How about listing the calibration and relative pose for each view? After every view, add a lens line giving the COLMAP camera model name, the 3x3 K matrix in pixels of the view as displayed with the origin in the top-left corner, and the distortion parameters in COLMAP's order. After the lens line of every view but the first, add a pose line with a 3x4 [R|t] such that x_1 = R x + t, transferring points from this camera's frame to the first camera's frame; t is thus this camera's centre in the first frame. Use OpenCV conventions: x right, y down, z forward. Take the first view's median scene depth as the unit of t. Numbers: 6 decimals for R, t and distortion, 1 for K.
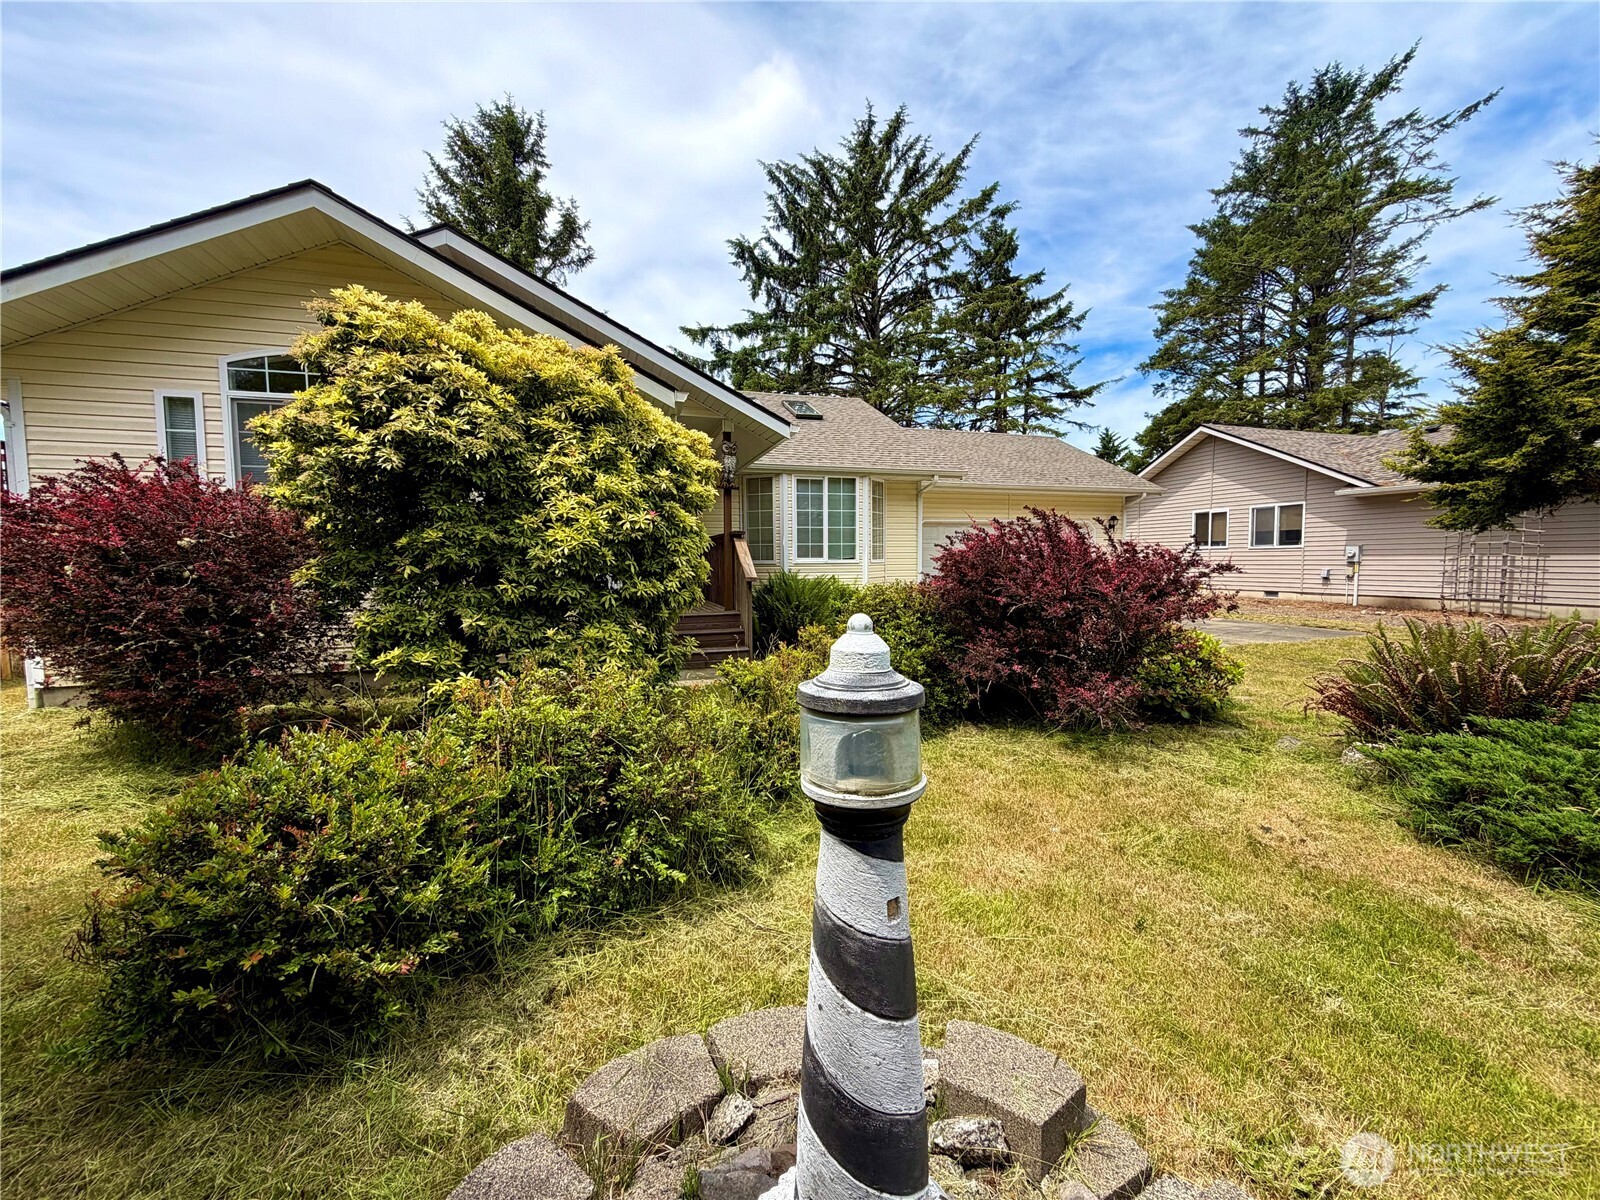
lens RADIAL K [[637.5, 0, 791.0], [0, 637.5, 601.0], [0, 0, 1]] dist [-0.003058, 0.000468]
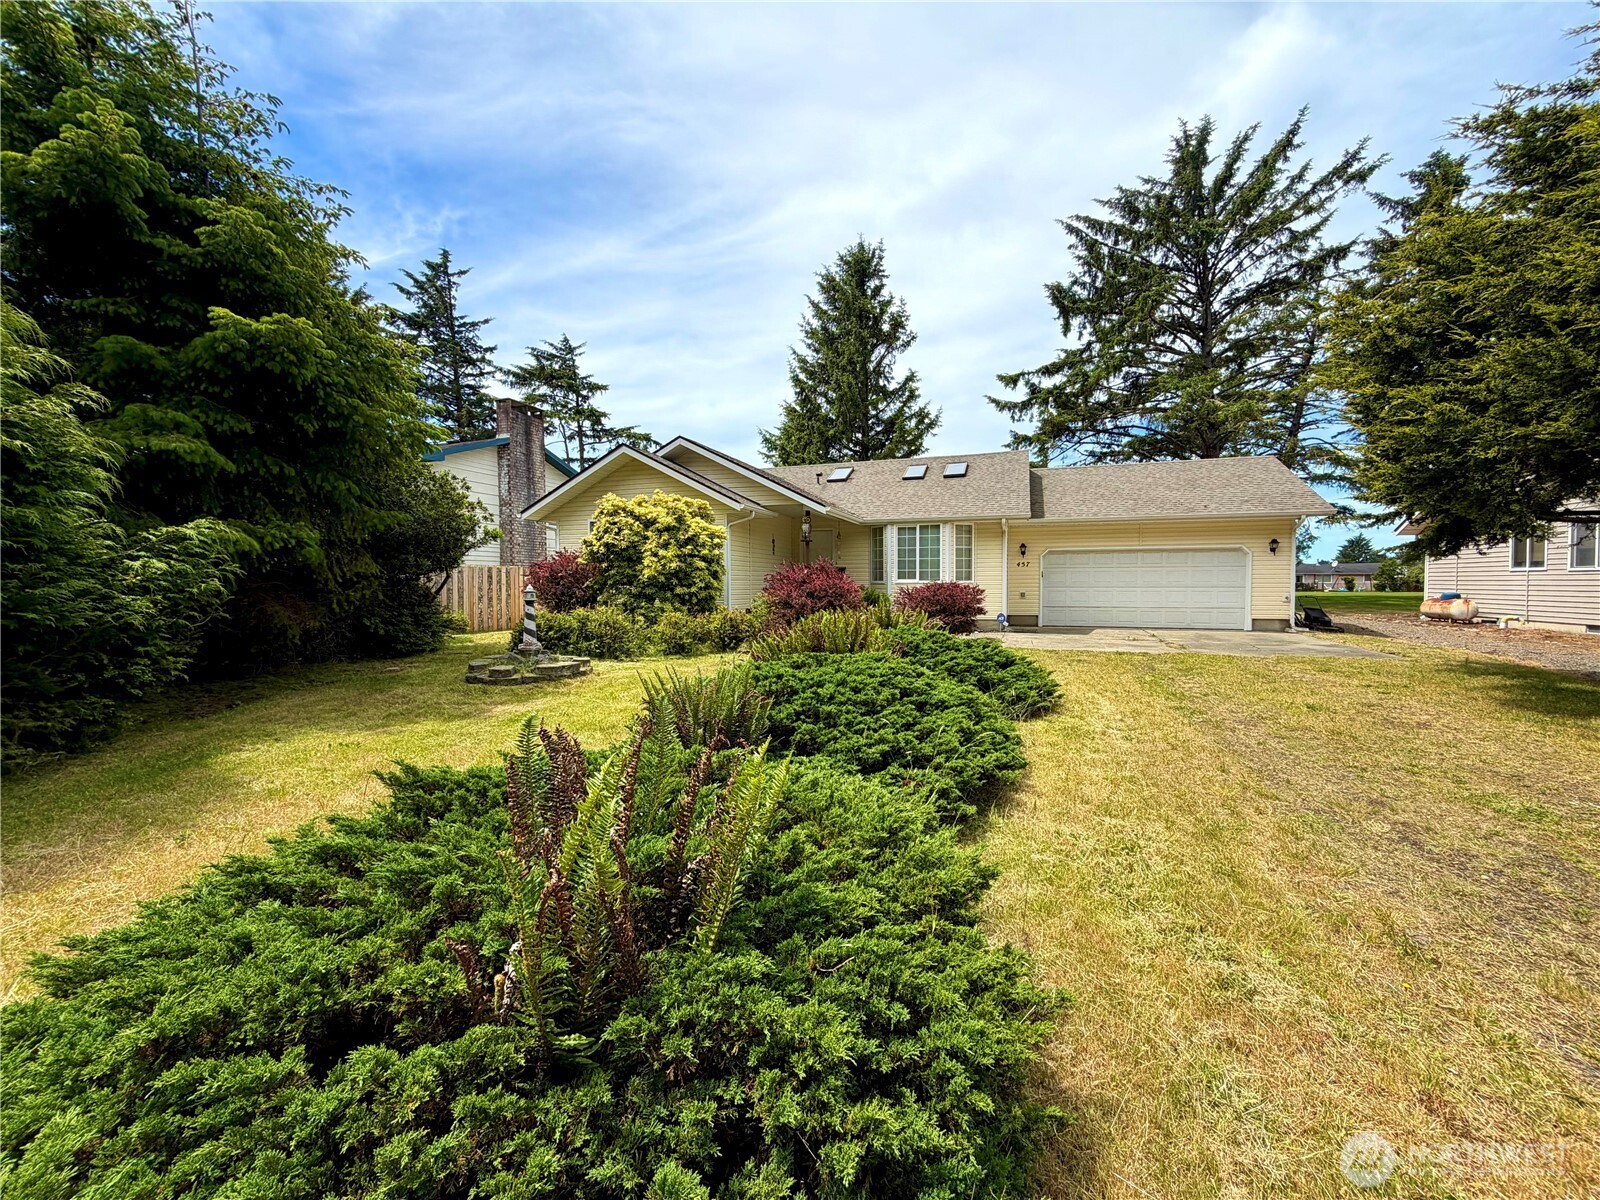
lens RADIAL K [[633.3, 0, 788.4], [0, 633.3, 598.5], [0, 0, 1]] dist [-0.001226, 0.000170]
pose [[0.800217, 0.022506, -0.599288, 0.224798], [-0.044197, 0.998791, -0.021505, 0.006767], [0.598079, 0.043695, 0.800245, -0.112853]]
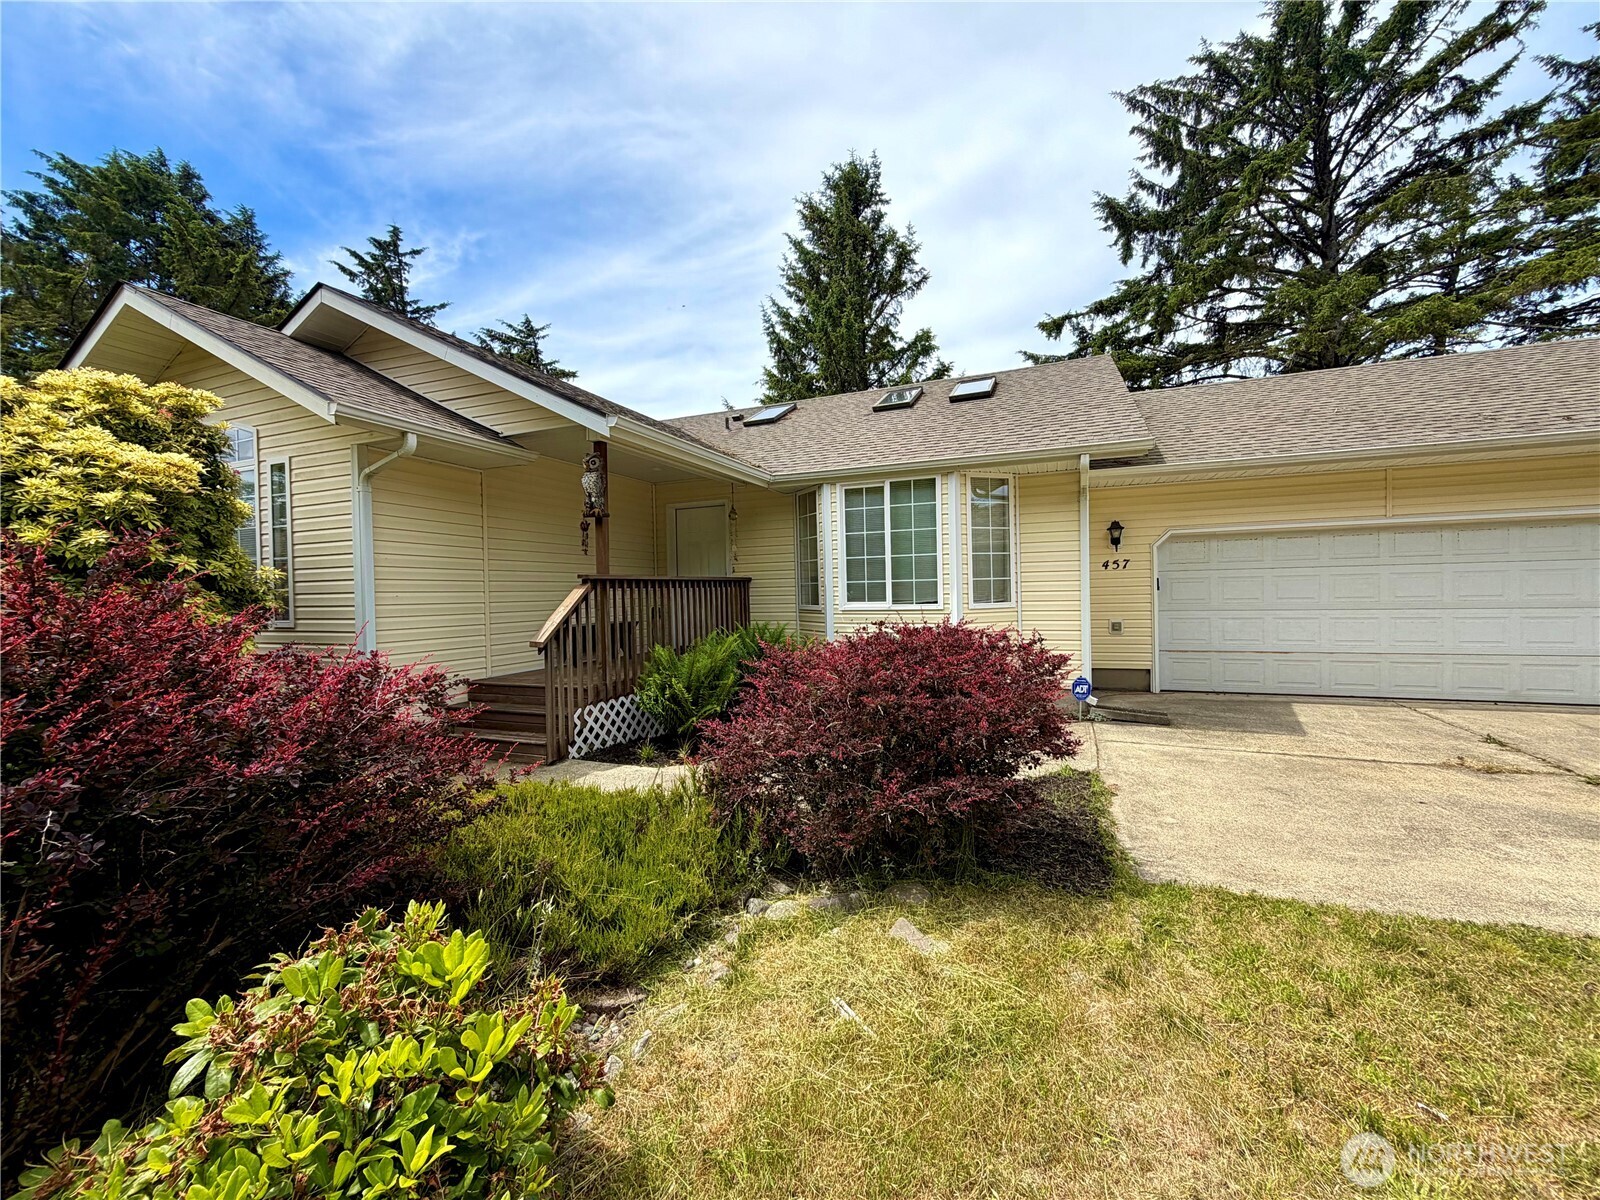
lens RADIAL K [[637.5, 0, 791.0], [0, 637.5, 601.0], [0, 0, 1]] dist [-0.003058, 0.000468]
pose [[0.774079, 0.001460, -0.633088, 0.128616], [-0.027297, 0.999144, -0.031073, -0.014621], [0.632500, 0.041335, 0.773456, 0.135907]]
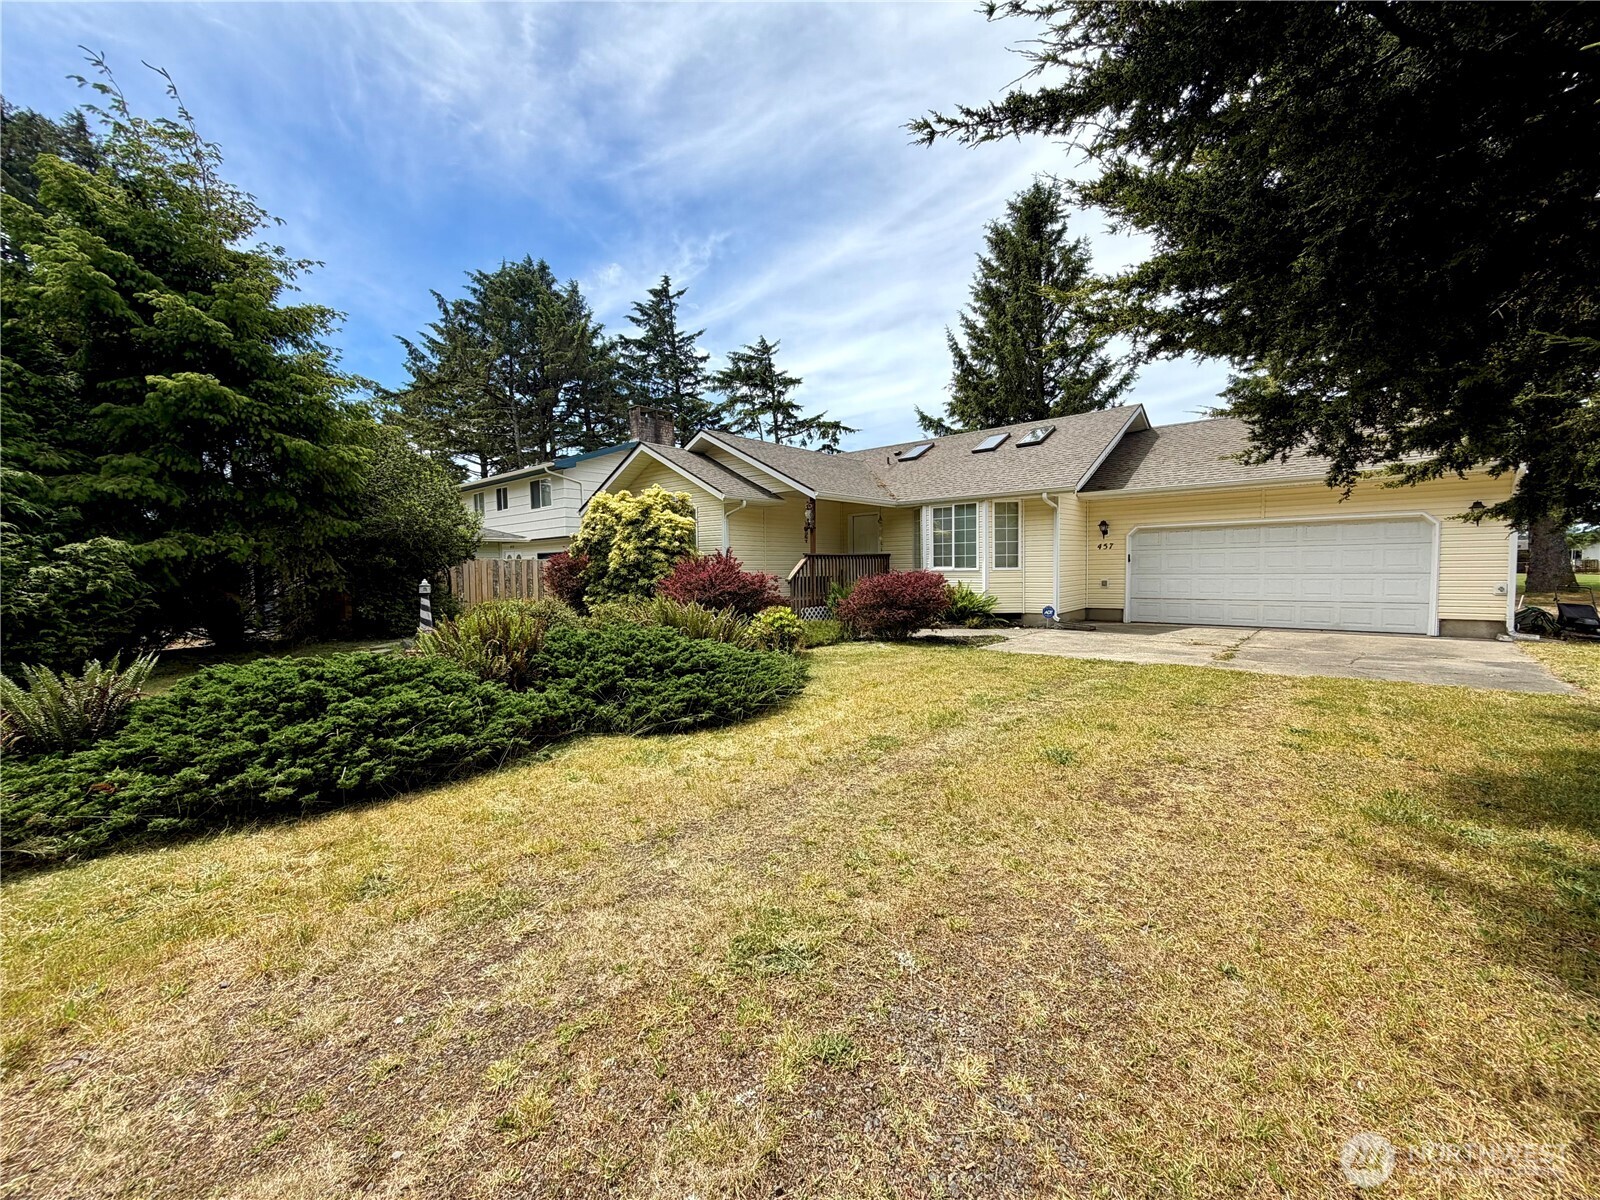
lens RADIAL K [[633.3, 0, 788.4], [0, 633.3, 598.5], [0, 0, 1]] dist [-0.001226, 0.000170]
pose [[0.518660, 0.041895, -0.853954, 0.321072], [-0.047894, 0.998654, 0.019906, -0.003932], [0.853638, 0.030575, 0.519968, 0.012224]]
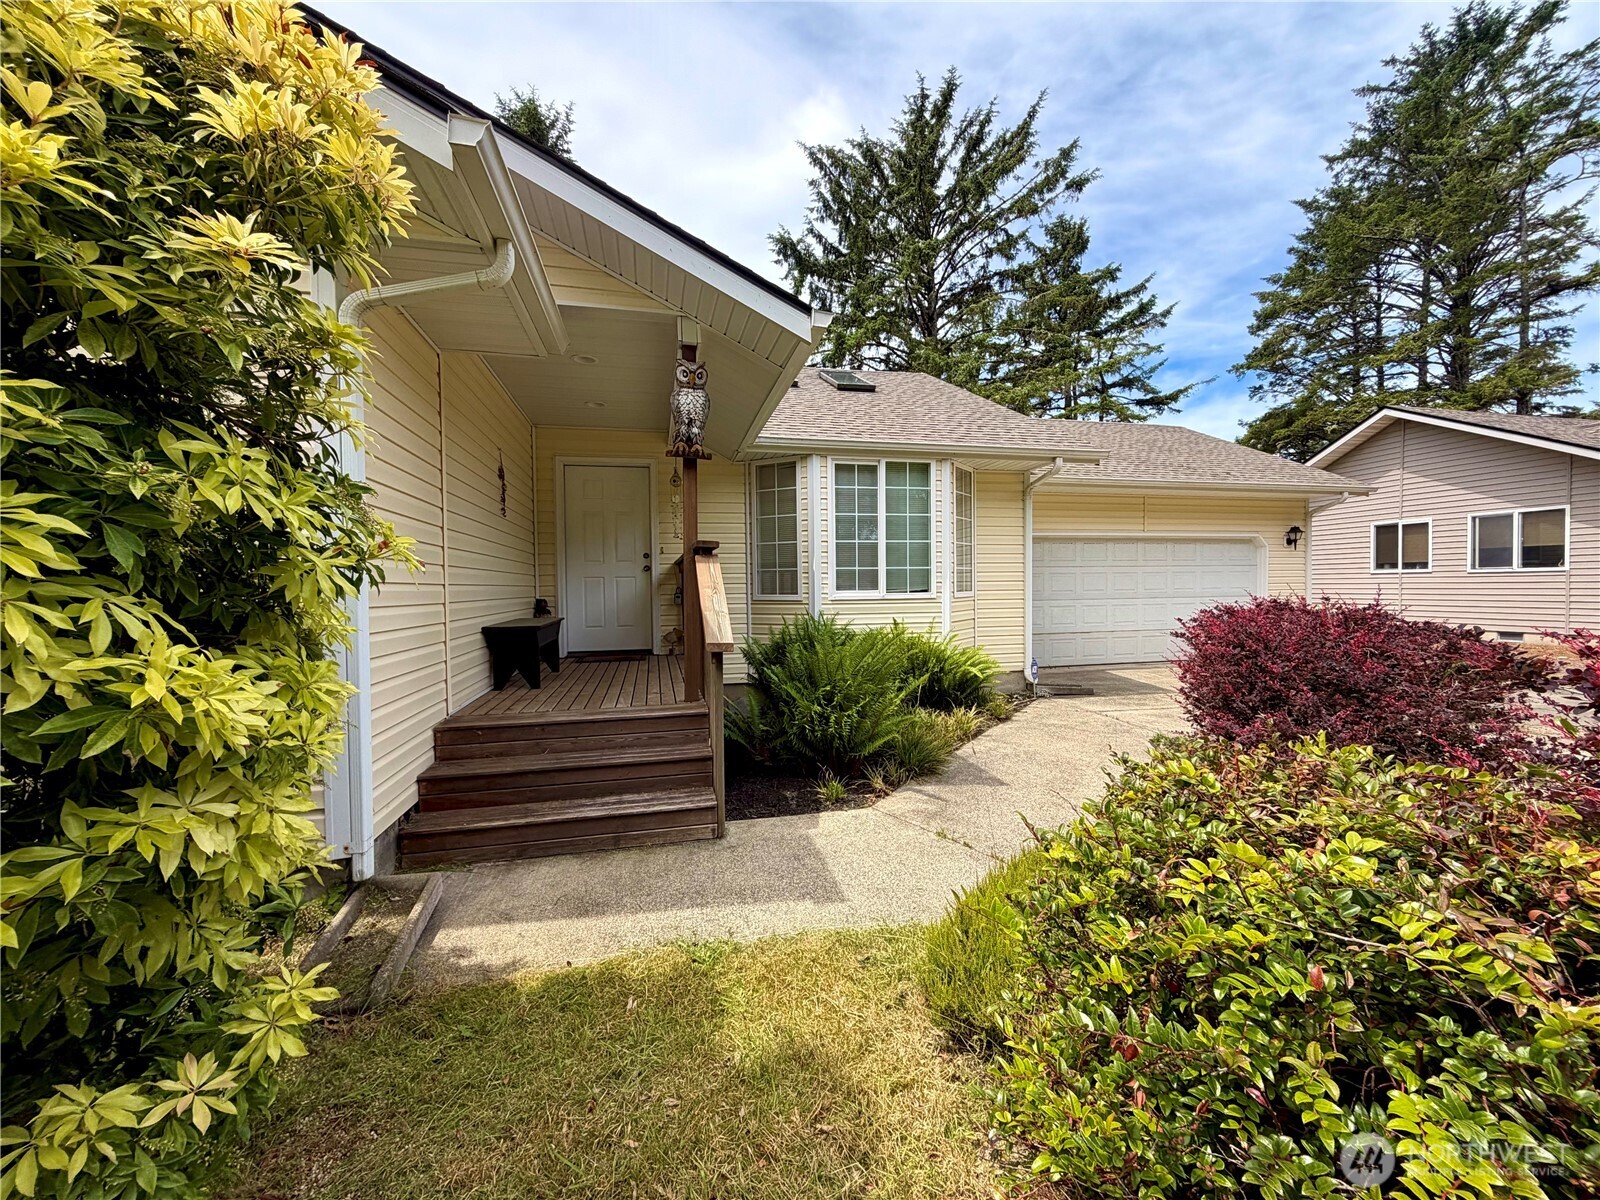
lens RADIAL K [[641.3, 0, 794.6], [0, 641.3, 596.9], [0, 0, 1]] dist [0.000477, -0.003809]
pose [[0.997450, -0.002204, -0.071328, 0.004447], [-0.001148, 0.998898, -0.046921, -0.010382], [0.071353, 0.046883, 0.996349, 0.120993]]
